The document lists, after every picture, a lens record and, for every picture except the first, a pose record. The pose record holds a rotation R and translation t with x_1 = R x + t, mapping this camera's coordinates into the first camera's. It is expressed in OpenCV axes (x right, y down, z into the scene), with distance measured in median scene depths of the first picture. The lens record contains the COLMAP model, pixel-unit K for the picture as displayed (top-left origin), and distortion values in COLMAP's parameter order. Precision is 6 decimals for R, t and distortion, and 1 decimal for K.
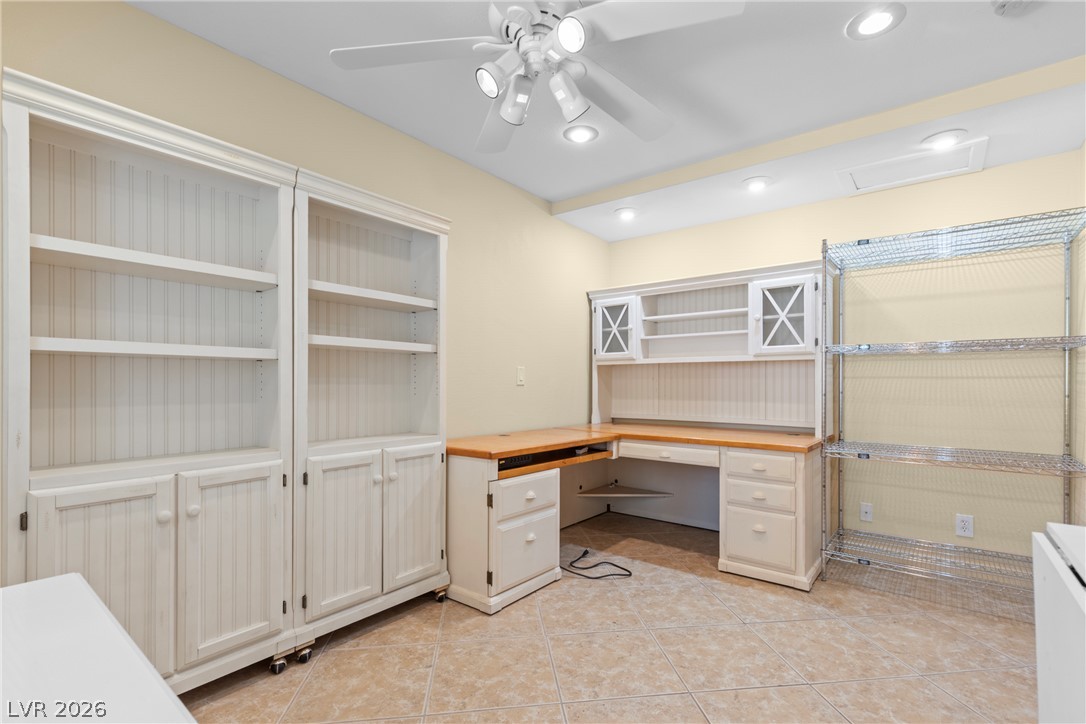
lens RADIAL K [[496.5, 0, 560.8], [0, 496.5, 382.8], [0, 0, 1]] dist [0.011210, -0.000810]
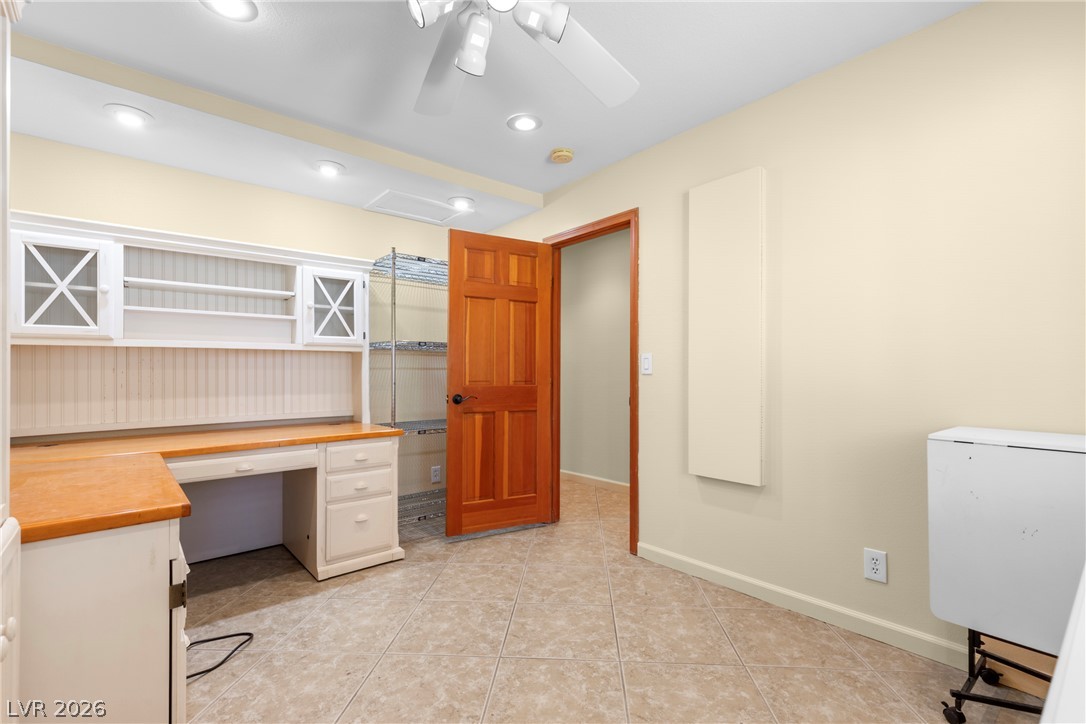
lens RADIAL K [[496.5, 0, 531.5], [0, 496.5, 366.9], [0, 0, 1]] dist [0.011210, -0.000810]
pose [[0.218651, 0.005195, 0.975789, -0.519089], [0.005919, 0.999960, -0.006650, -0.004862], [-0.975785, 0.007230, 0.218611, 0.449863]]
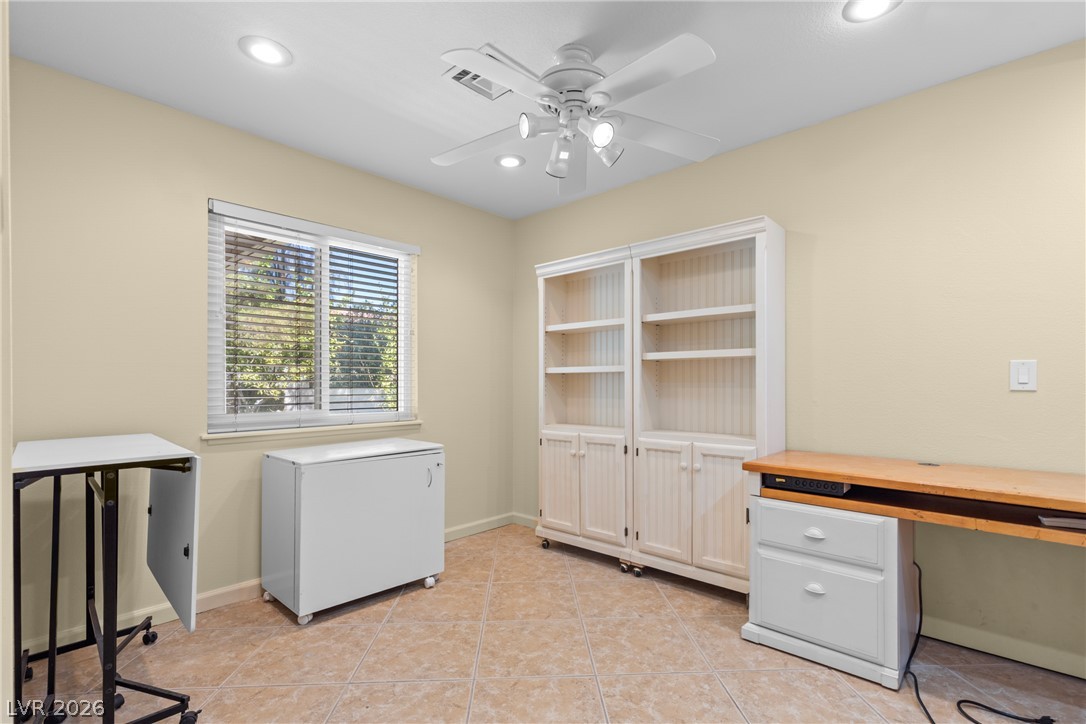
lens RADIAL K [[496.5, 0, 549.3], [0, 496.5, 381.8], [0, 0, 1]] dist [0.011210, -0.000810]
pose [[-0.077087, -0.010493, -0.996969, 0.707800], [-0.000836, 0.999945, -0.010459, 0.000670], [0.997024, 0.000027, -0.077091, 0.620893]]
